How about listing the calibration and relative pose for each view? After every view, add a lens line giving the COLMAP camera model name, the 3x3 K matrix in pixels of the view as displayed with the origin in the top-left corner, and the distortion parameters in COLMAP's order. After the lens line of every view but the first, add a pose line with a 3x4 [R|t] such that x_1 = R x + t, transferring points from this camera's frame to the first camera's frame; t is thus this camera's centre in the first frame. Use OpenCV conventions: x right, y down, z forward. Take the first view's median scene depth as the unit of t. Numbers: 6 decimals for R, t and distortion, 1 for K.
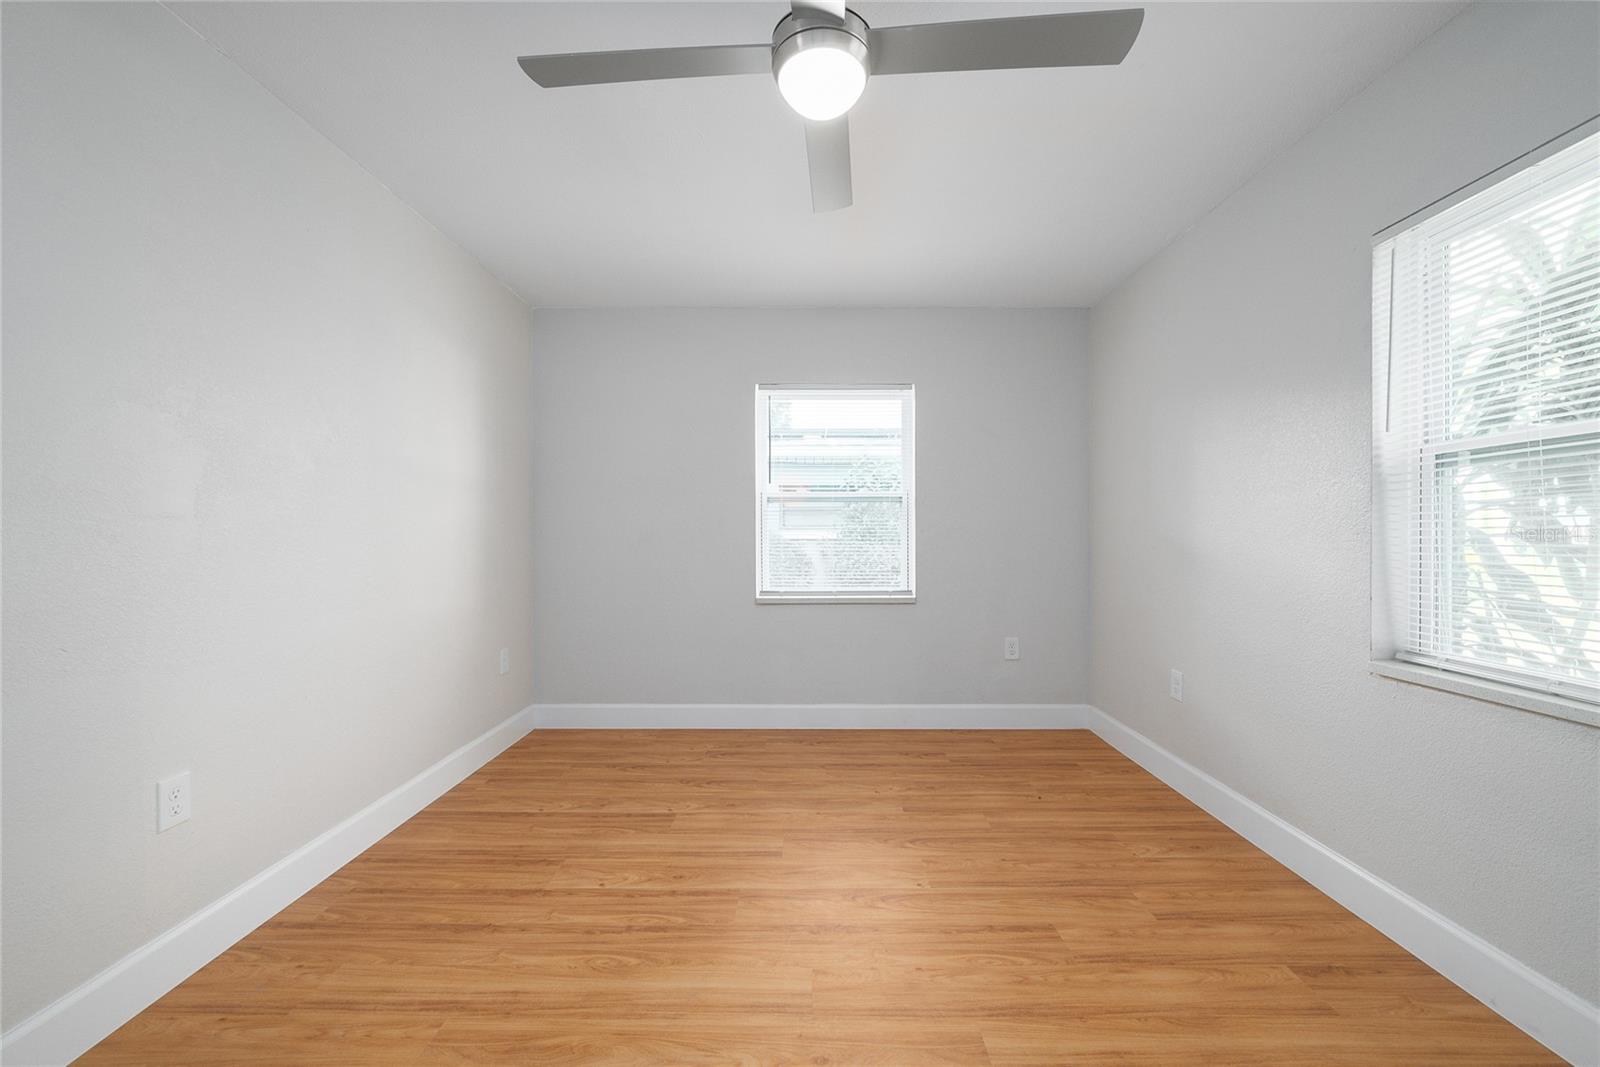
lens RADIAL K [[634.2, 0, 807.0], [0, 634.2, 549.9], [0, 0, 1]] dist [-0.000592, 0.000162]
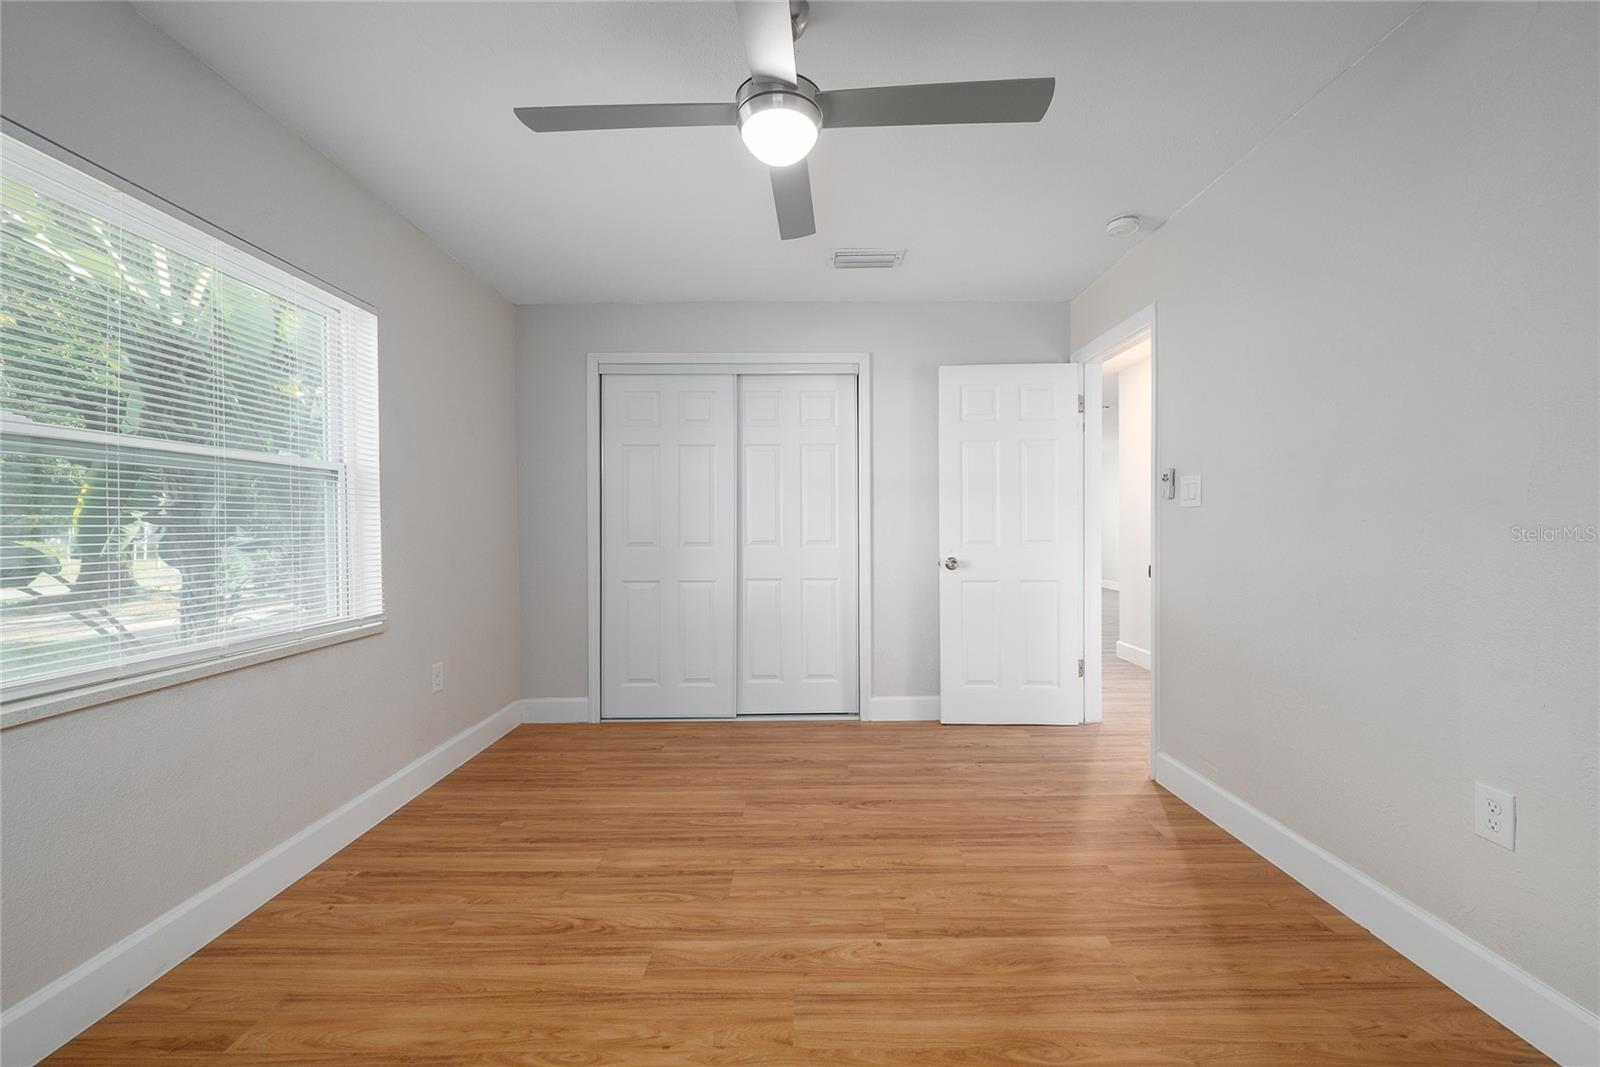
lens RADIAL K [[649.1, 0, 840.2], [0, 649.1, 541.2], [0, 0, 1]] dist [-0.002994, -0.000346]
pose [[-0.998175, 0.009786, -0.059596, -0.006247], [0.007031, 0.998904, 0.046272, -0.030659], [0.059984, 0.045768, -0.997150, 1.199719]]
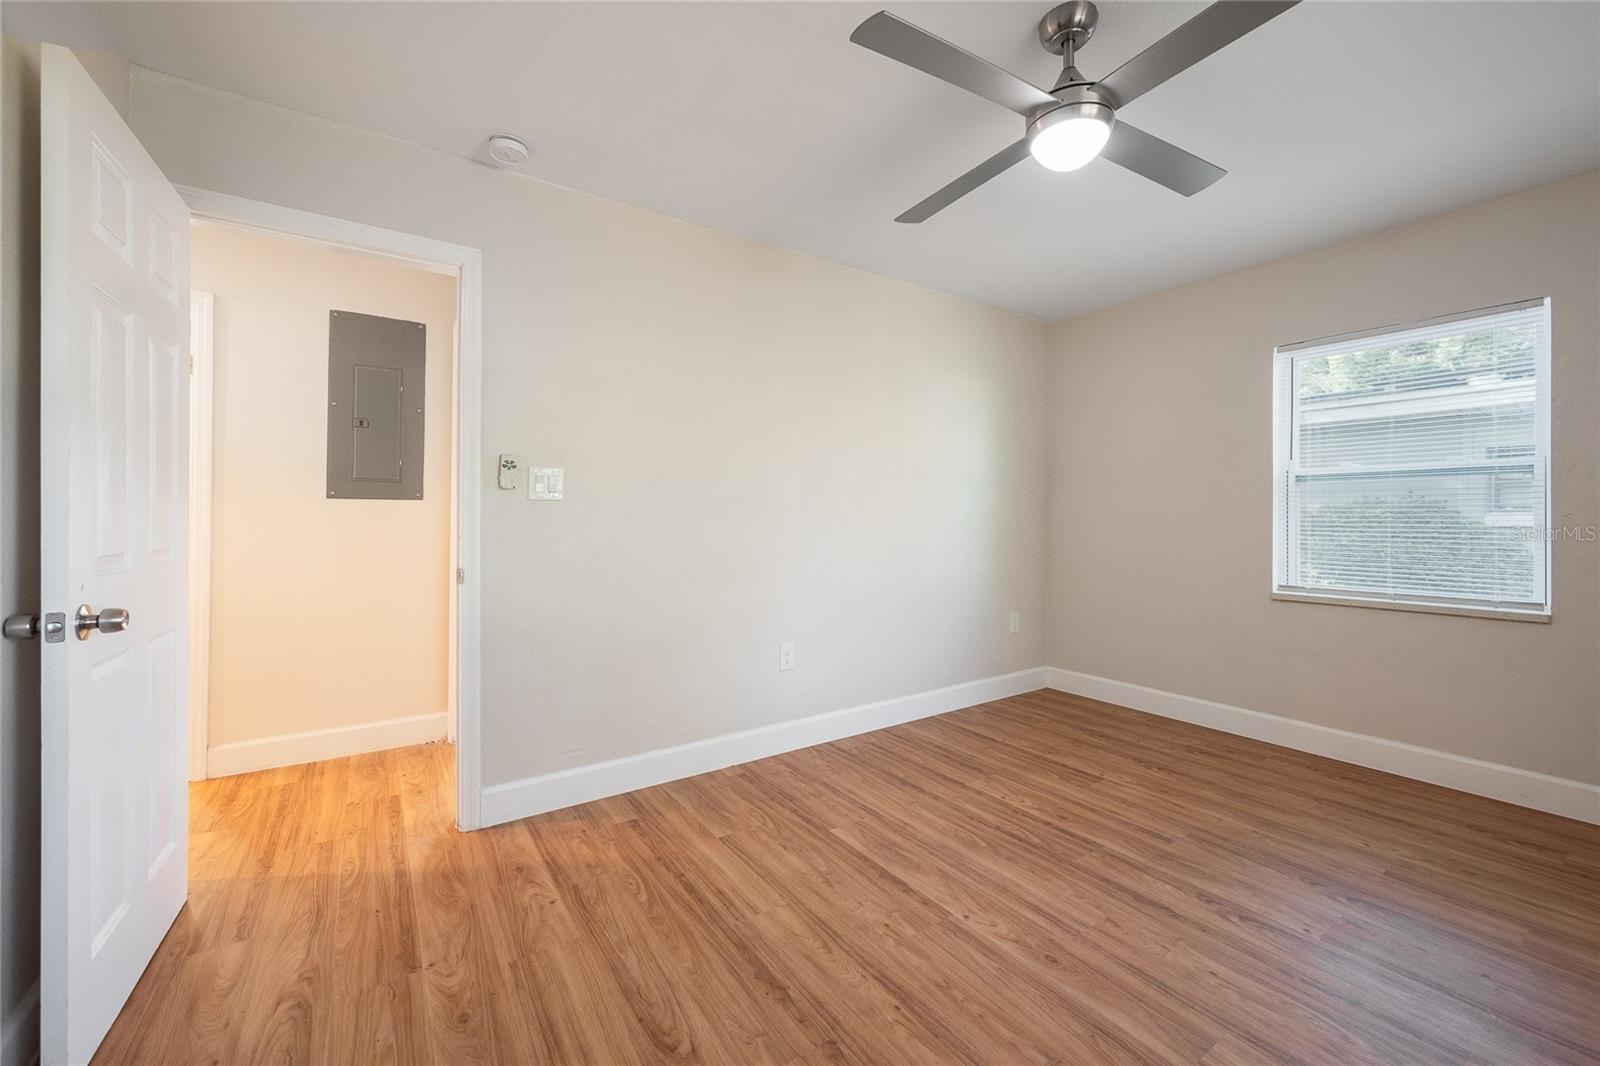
lens RADIAL K [[636.6, 0, 795.4], [0, 636.6, 530.8], [0, 0, 1]] dist [-0.001412, -0.000023]
pose [[0.562792, 0.019053, -0.826379, 0.393676], [-0.022187, 0.999722, 0.007940, -0.002034], [0.826301, 0.013866, 0.563058, -0.048940]]
